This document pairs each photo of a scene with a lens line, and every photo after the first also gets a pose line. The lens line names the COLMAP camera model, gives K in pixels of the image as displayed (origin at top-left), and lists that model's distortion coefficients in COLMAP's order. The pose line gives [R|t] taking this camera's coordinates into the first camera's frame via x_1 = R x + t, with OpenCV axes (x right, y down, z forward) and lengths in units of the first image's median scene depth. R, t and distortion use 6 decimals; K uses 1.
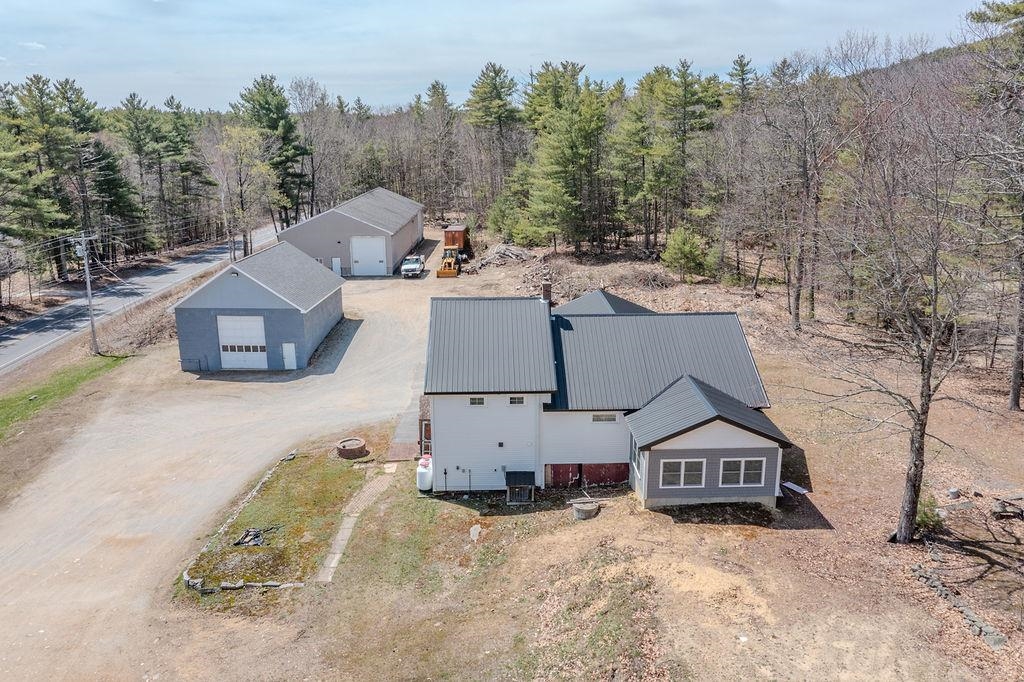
lens RADIAL K [[813.0, 0, 513.9], [0, 813.0, 338.0], [0, 0, 1]] dist [-0.020844, 0.010773]
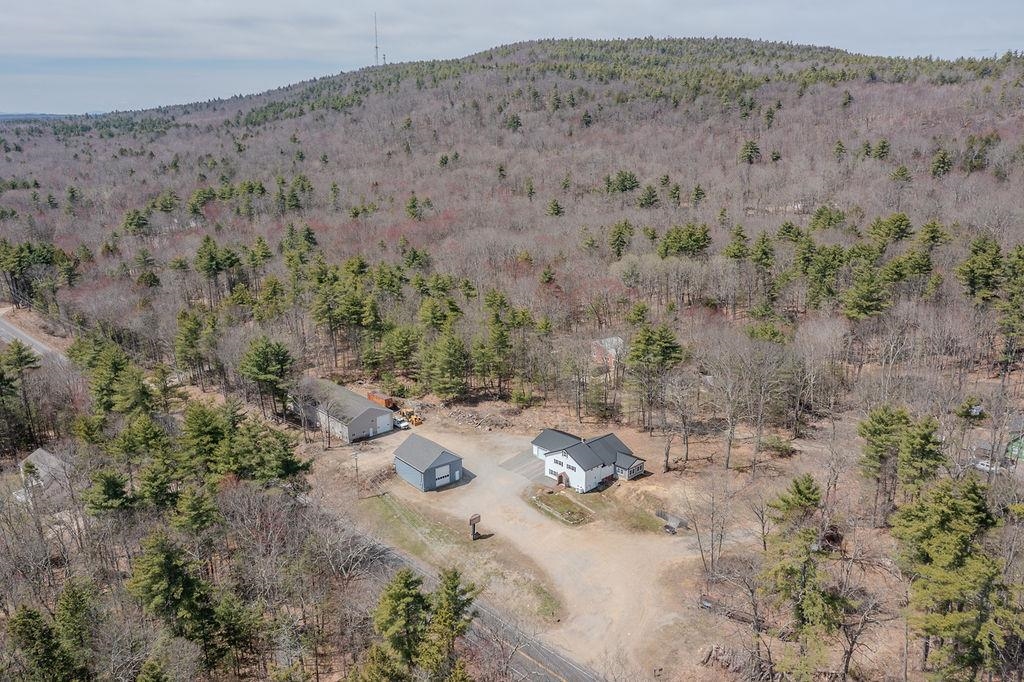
lens RADIAL K [[813.0, 0, 513.9], [0, 813.0, 338.0], [0, 0, 1]] dist [-0.020844, 0.010773]
pose [[0.742609, -0.177451, 0.645789, -1.860951], [0.170749, 0.982559, 0.073641, -0.618793], [-0.647593, 0.055581, 0.759956, -1.298143]]
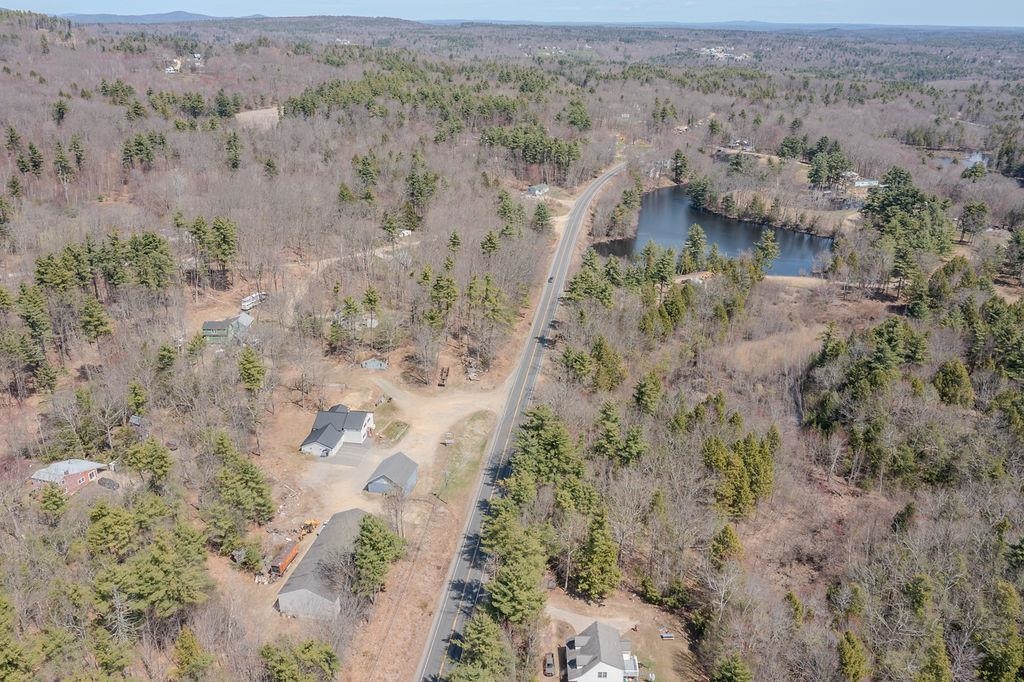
lens RADIAL K [[813.0, 0, 513.9], [0, 813.0, 338.0], [0, 0, 1]] dist [-0.020844, 0.010773]
pose [[-0.983303, -0.066241, 0.169492, -1.420419], [0.047196, 0.806693, 0.589084, -2.624965], [-0.175749, 0.587247, -0.790097, 3.452499]]
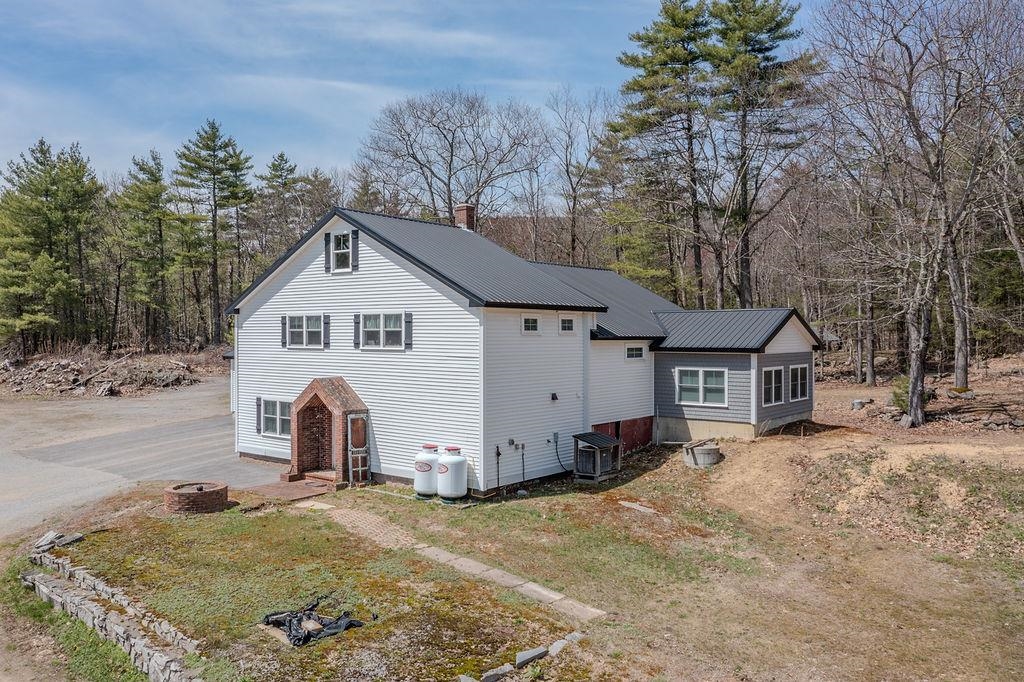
lens RADIAL K [[813.0, 0, 513.9], [0, 813.0, 338.0], [0, 0, 1]] dist [-0.020844, 0.010773]
pose [[0.645602, 0.000896, 0.763673, -0.310781], [0.191987, 0.967692, -0.163440, 0.109672], [-0.739147, 0.252133, 0.624572, 0.364049]]
